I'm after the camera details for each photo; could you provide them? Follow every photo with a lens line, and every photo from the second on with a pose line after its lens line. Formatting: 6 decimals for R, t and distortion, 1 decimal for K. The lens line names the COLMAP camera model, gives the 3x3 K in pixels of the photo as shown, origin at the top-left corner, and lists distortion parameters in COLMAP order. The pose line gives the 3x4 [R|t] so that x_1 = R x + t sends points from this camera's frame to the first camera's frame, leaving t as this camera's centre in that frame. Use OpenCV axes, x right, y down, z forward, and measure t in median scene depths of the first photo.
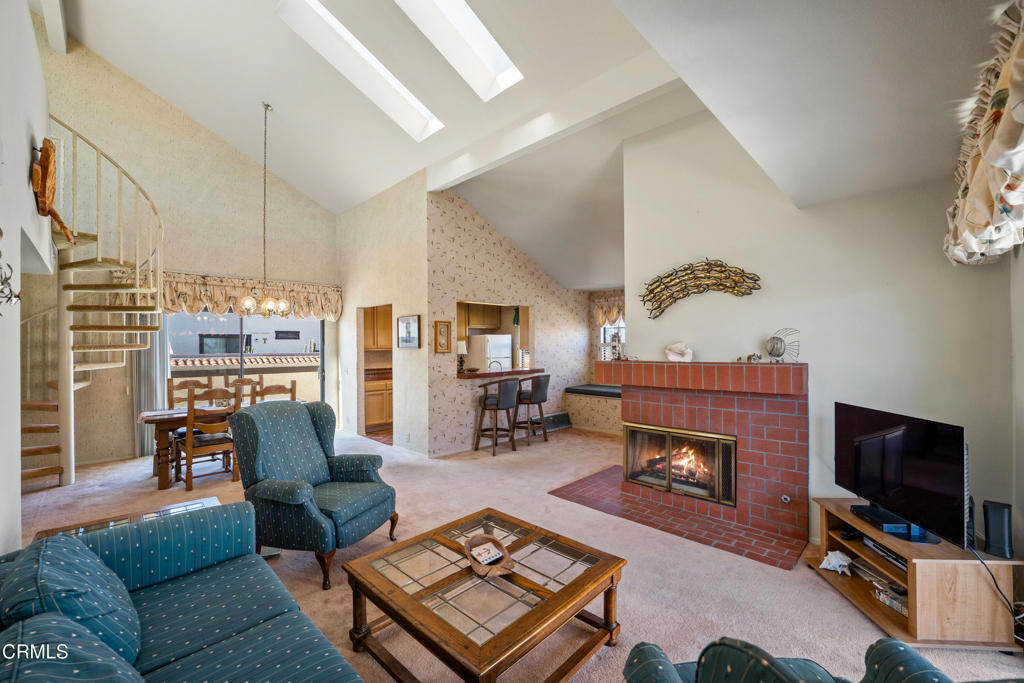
lens RADIAL K [[417.7, 0, 511.9], [0, 417.7, 343.7], [0, 0, 1]] dist [-0.023716, 0.001060]
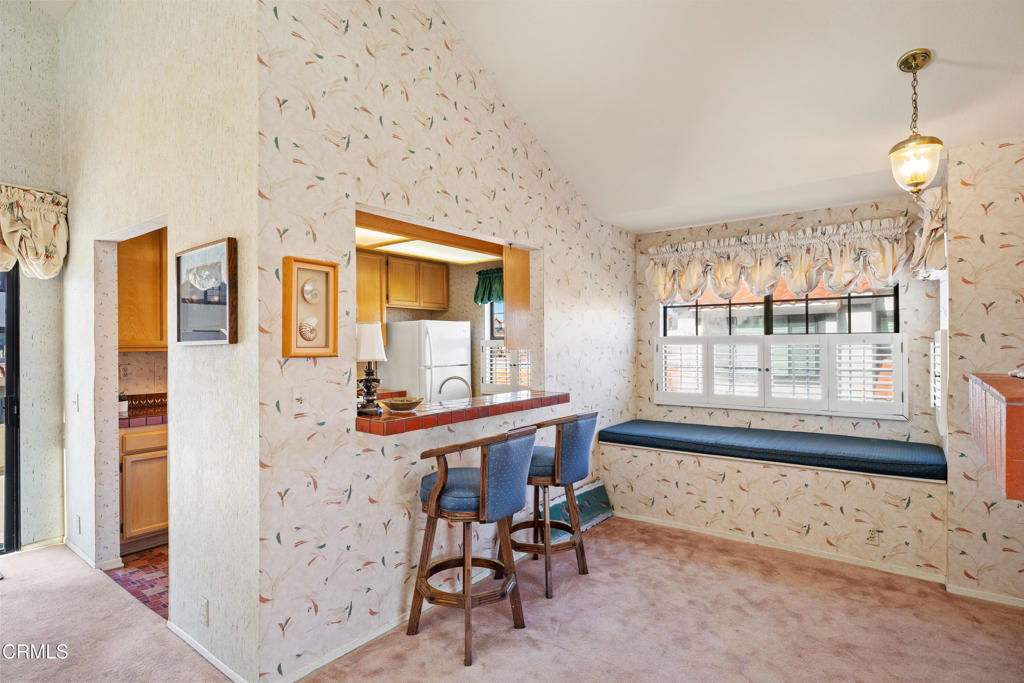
lens RADIAL K [[526.2, 0, 512.5], [0, 526.2, 343.7], [0, 0, 1]] dist [-0.005514, -0.000465]
pose [[0.990975, 0.001803, 0.134036, -0.063439], [-0.001682, 0.999998, -0.001016, 0.011271], [-0.134038, 0.000781, 0.990976, 0.563658]]
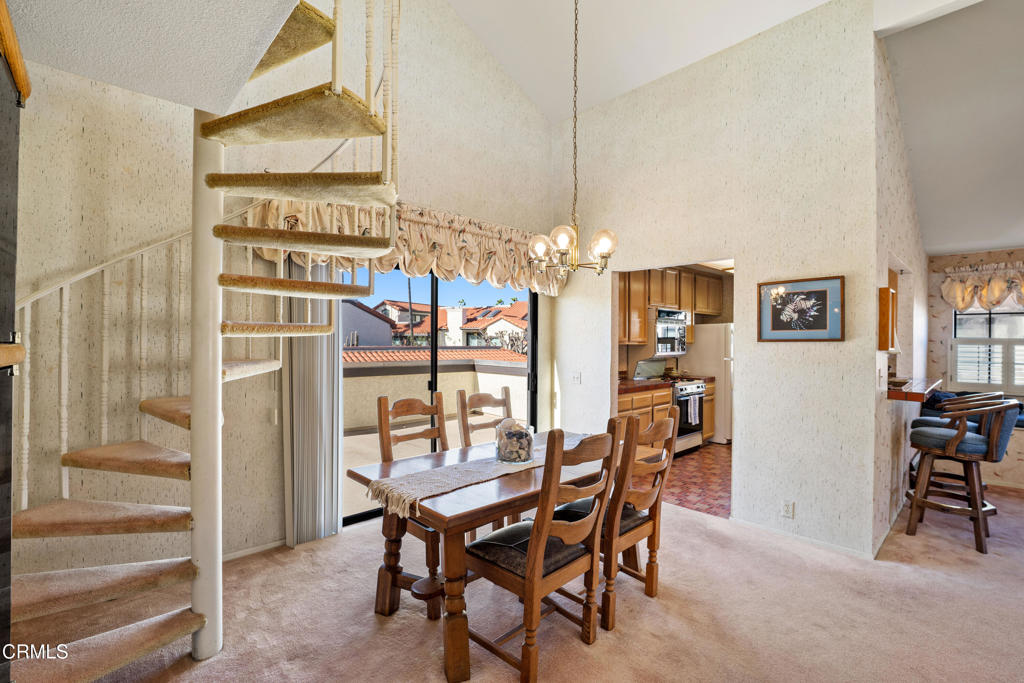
lens RADIAL K [[458.0, 0, 512.4], [0, 458.0, 344.8], [0, 0, 1]] dist [-0.018888, 0.000459]
pose [[0.999176, 0.014140, -0.038050, -0.592518], [-0.013760, 0.999853, 0.010242, 0.015079], [0.038189, -0.009710, 0.999223, 0.421141]]
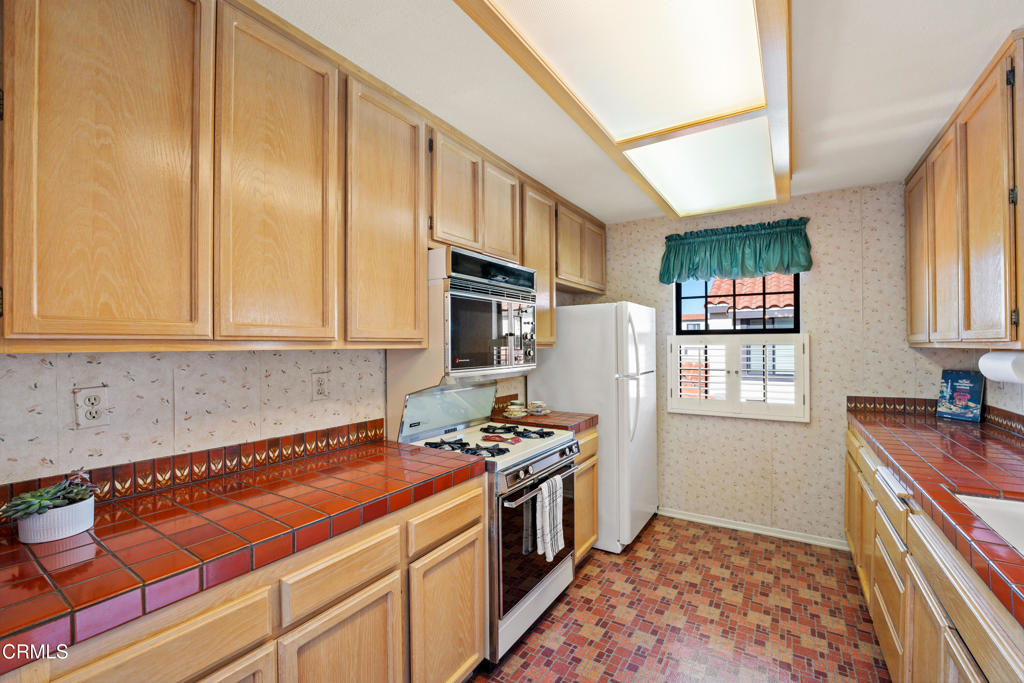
lens RADIAL K [[429.1, 0, 513.1], [0, 429.1, 344.6], [0, 0, 1]] dist [-0.022915, 0.000715]
pose [[0.978534, 0.004646, 0.206033, -0.331905], [-0.004567, 0.999989, -0.000859, 0.017640], [-0.206034, -0.000101, 0.978545, 1.102590]]
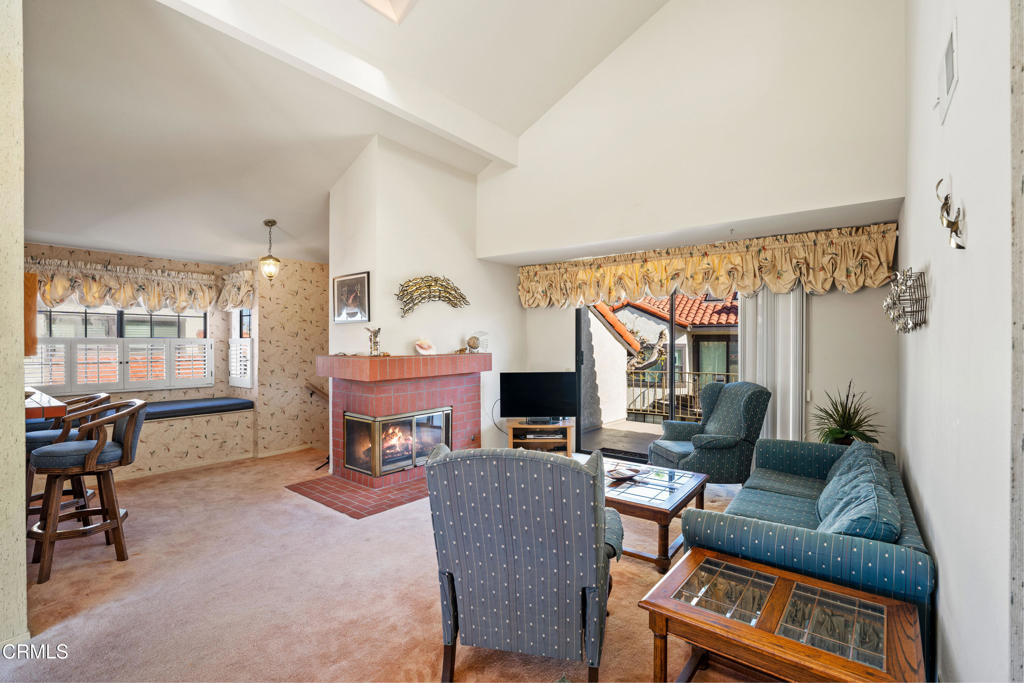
lens RADIAL K [[458.0, 0, 512.4], [0, 458.0, 344.8], [0, 0, 1]] dist [-0.018888, 0.000459]
pose [[-0.118444, 0.002856, 0.992957, -0.620649], [-0.003437, 0.999989, -0.003286, 0.011324], [-0.992955, -0.003802, -0.118433, 0.590945]]
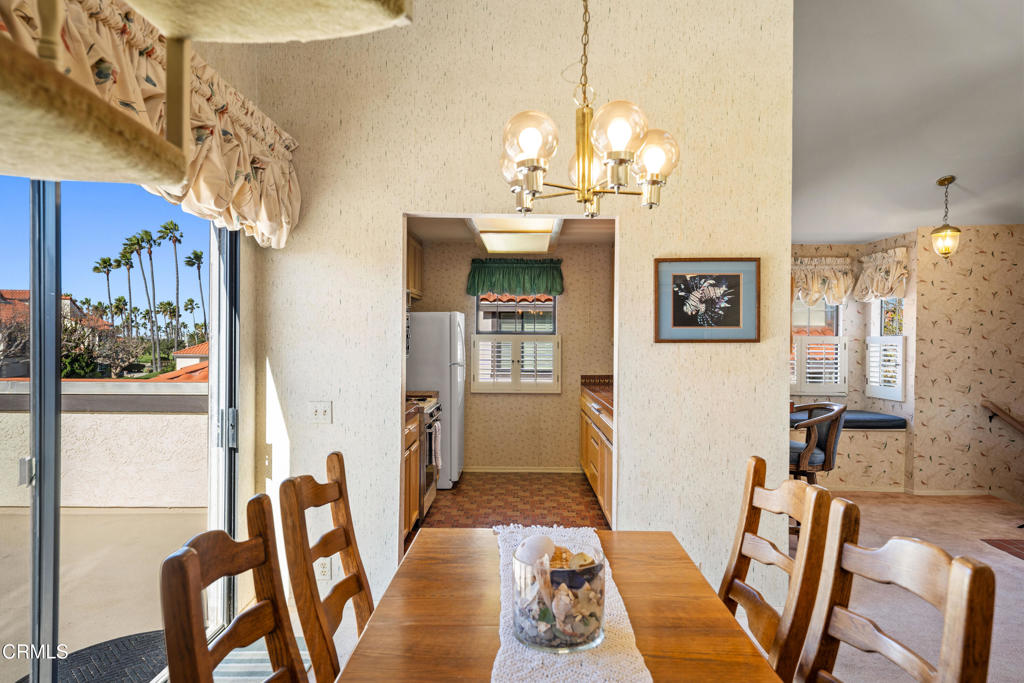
lens RADIAL K [[664.5, 0, 511.8], [0, 664.5, 344.6], [0, 0, 1]] dist [0.017064, 0.001367]
pose [[0.721854, 0.006755, 0.692012, -0.811665], [-0.015711, 0.999855, 0.006628, 0.012538], [-0.691867, -0.015656, 0.721855, 0.690124]]
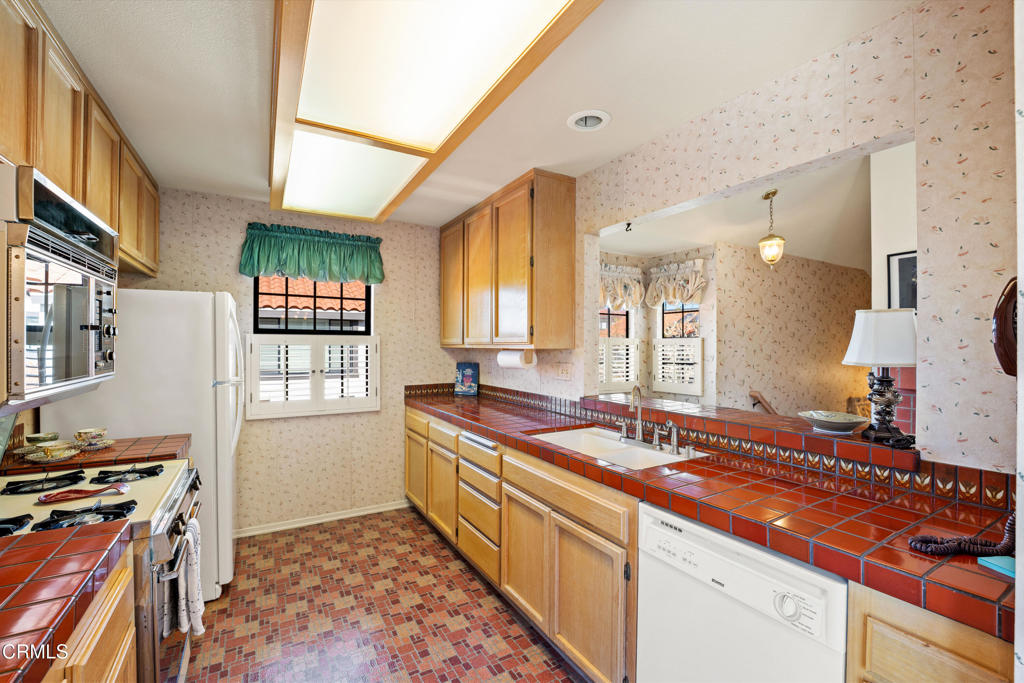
lens RADIAL K [[435.0, 0, 512.0], [0, 435.0, 343.7], [0, 0, 1]] dist [-0.022744, 0.000148]
pose [[0.256778, 0.011477, 0.966402, -0.436357], [-0.008805, 0.999916, -0.009536, 0.017760], [-0.966430, -0.006061, 0.256858, 1.189934]]
